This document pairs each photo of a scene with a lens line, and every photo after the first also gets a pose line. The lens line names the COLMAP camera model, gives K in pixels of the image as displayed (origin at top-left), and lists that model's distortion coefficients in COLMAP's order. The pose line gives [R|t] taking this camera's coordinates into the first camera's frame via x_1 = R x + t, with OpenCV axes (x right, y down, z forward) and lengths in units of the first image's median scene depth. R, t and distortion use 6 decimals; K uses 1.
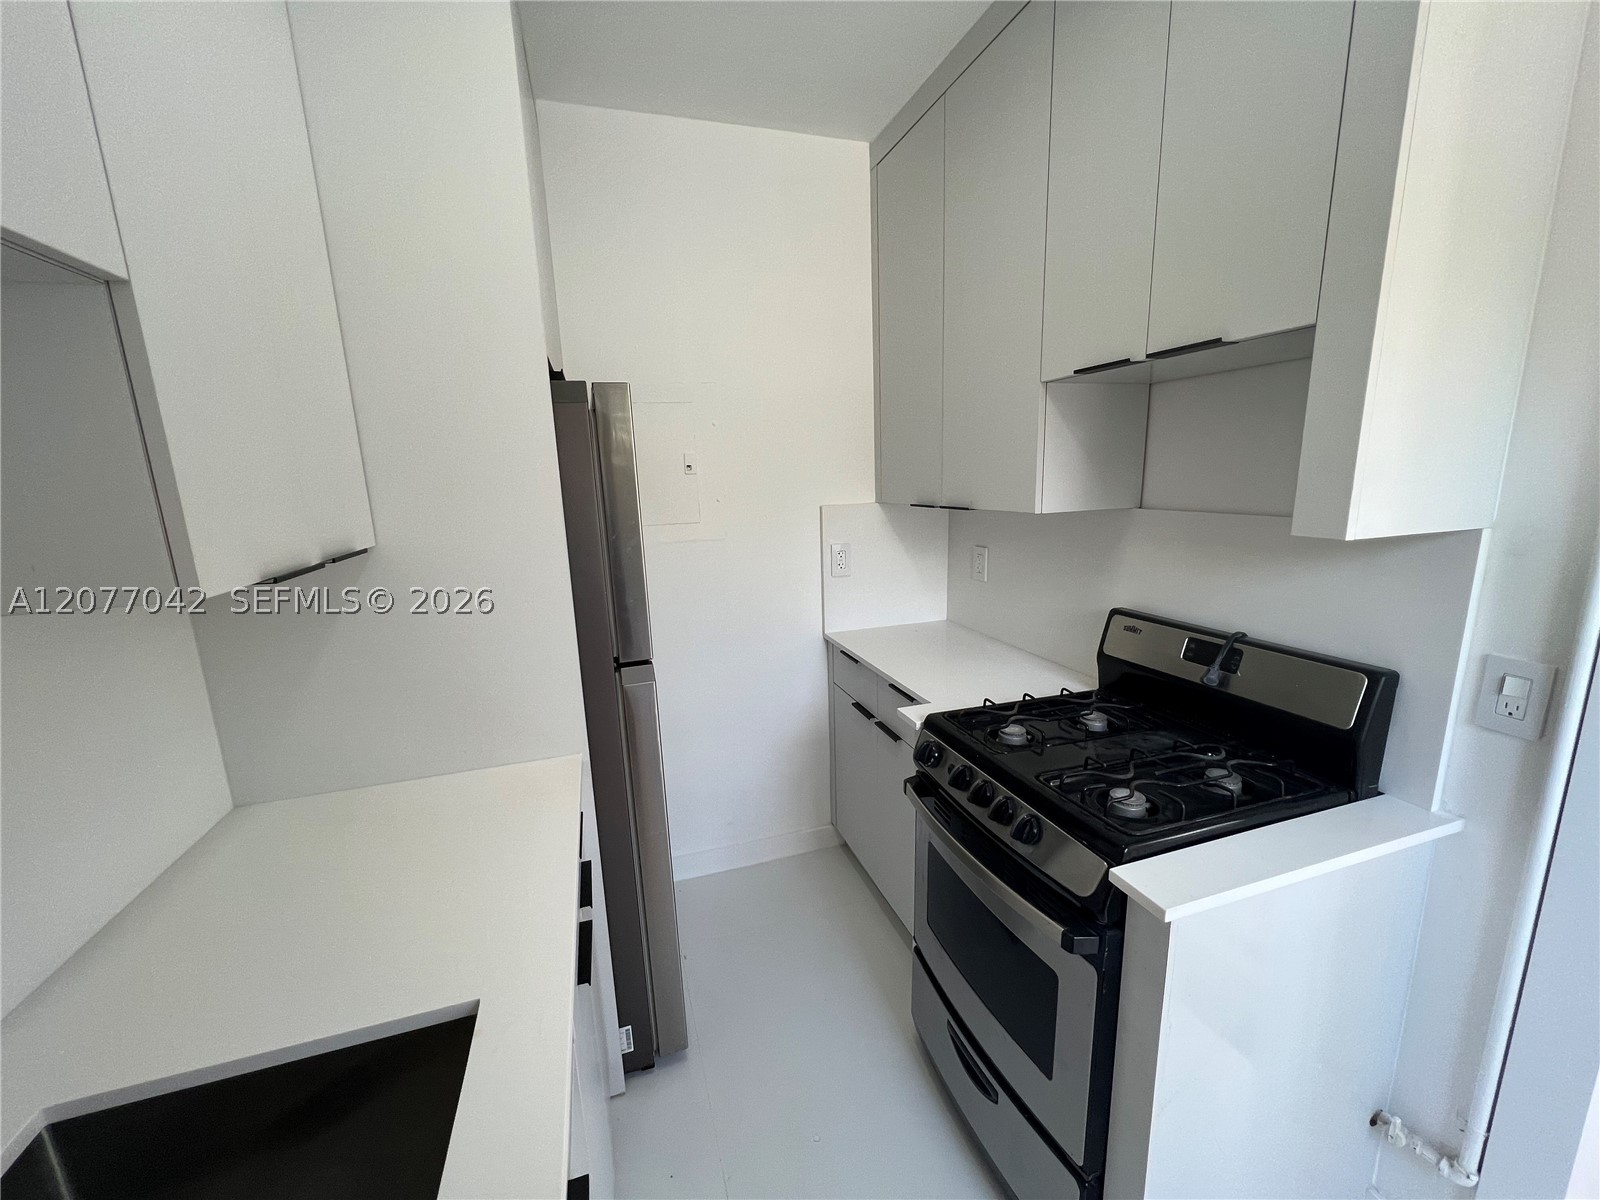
lens RADIAL K [[640.6, 0, 801.3], [0, 640.6, 605.8], [0, 0, 1]] dist [0.000855, -0.000194]
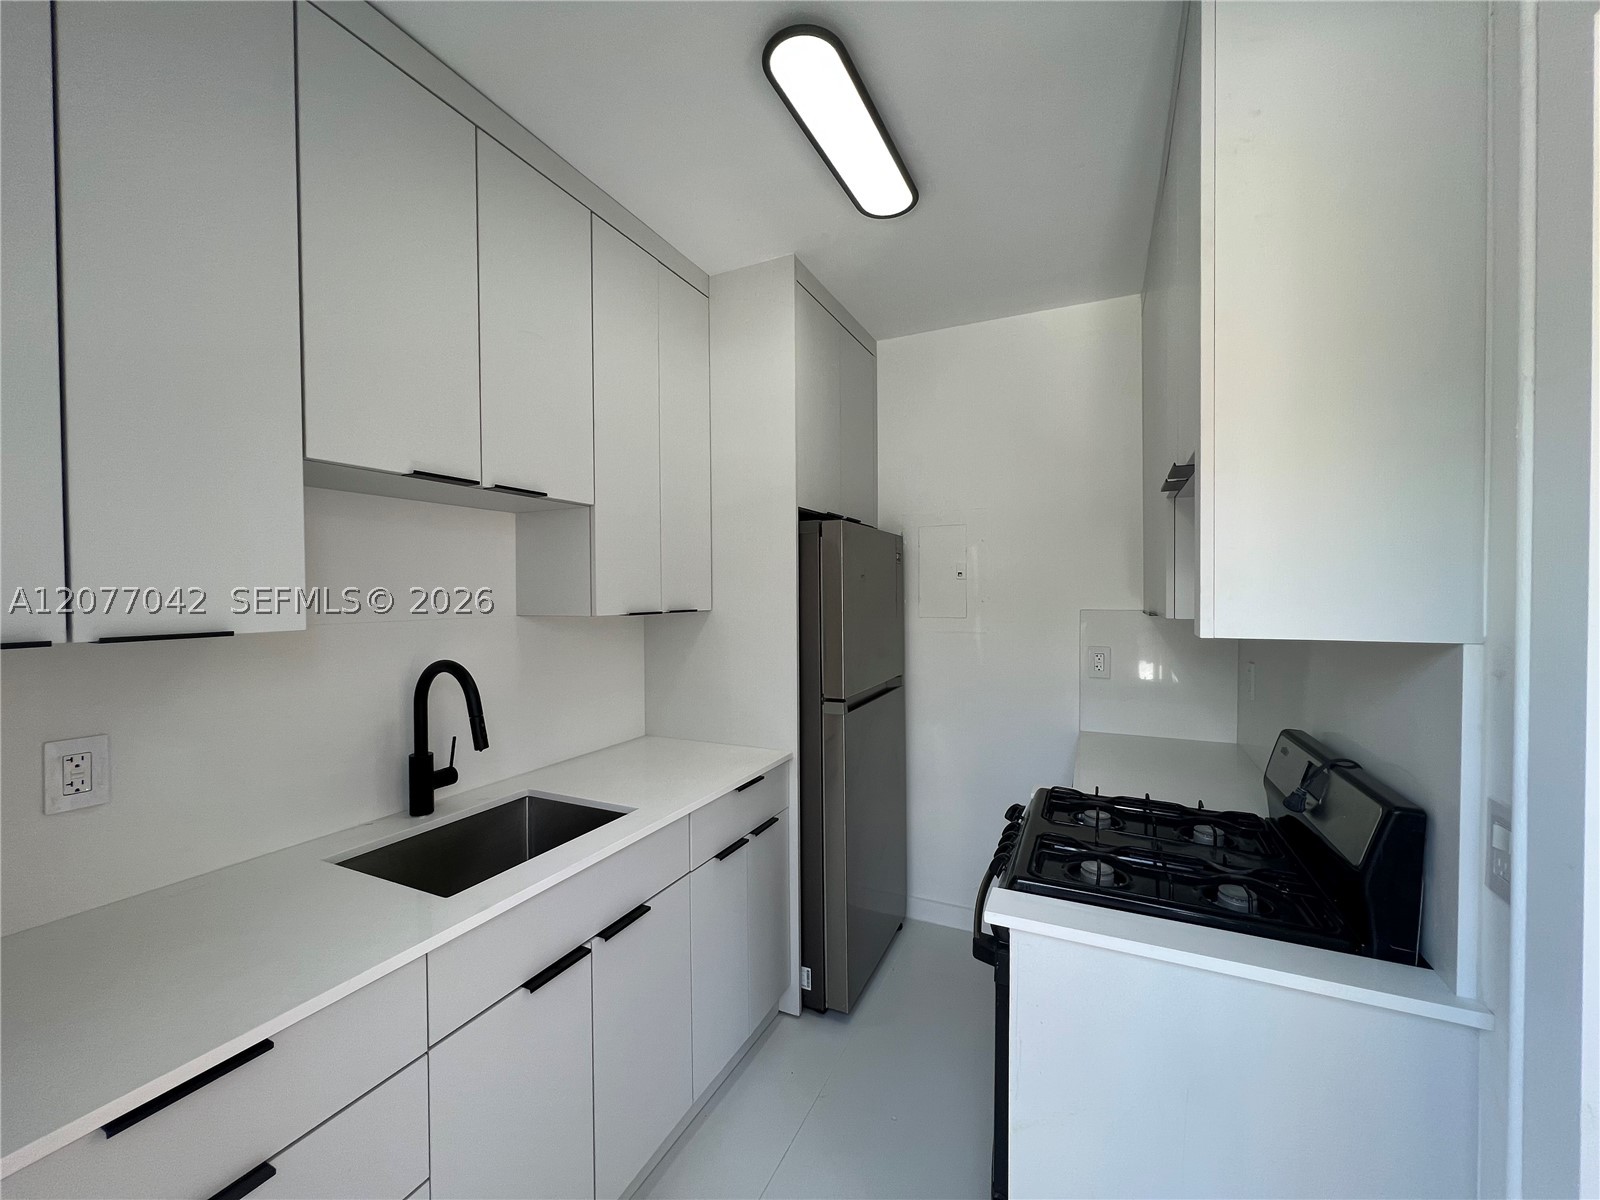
lens RADIAL K [[640.6, 0, 800.1], [0, 640.6, 598.0], [0, 0, 1]] dist [0.000855, -0.000194]
pose [[0.724423, 0.034288, -0.688502, 0.647329], [-0.158411, 0.980314, -0.117855, 0.041409], [0.670908, 0.194443, 0.715594, -0.153328]]
